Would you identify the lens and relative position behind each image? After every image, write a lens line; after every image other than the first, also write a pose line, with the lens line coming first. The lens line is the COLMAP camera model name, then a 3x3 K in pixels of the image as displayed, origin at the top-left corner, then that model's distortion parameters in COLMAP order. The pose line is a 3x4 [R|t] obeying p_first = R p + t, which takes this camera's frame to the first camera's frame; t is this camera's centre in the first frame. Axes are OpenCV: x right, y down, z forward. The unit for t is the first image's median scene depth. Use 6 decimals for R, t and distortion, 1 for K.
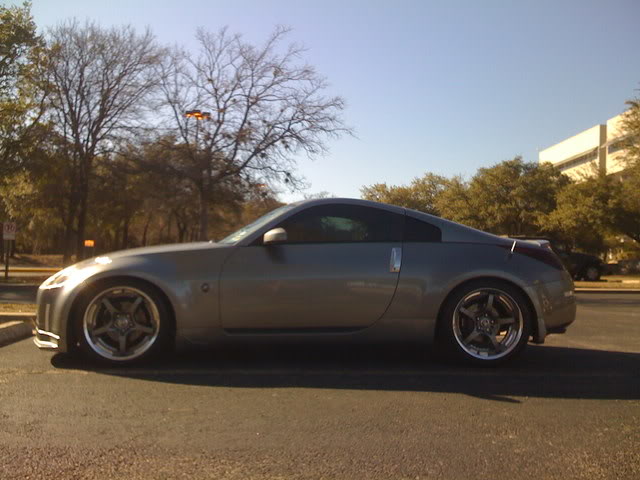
lens RADIAL K [[713.7, 0, 320.0], [0, 713.7, 240.0], [0, 0, 1]] dist [0.161096, -0.362486]
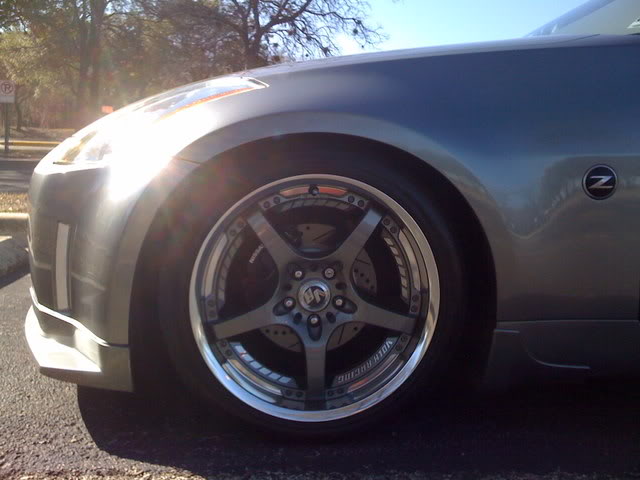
lens RADIAL K [[713.7, 0, 320.0], [0, 713.7, 240.0], [0, 0, 1]] dist [0.161096, -0.362486]
pose [[0.999787, 0.016433, -0.012499, -0.148797], [-0.014159, 0.986318, 0.164243, 0.024212], [0.015027, -0.164031, 0.986341, 0.396372]]
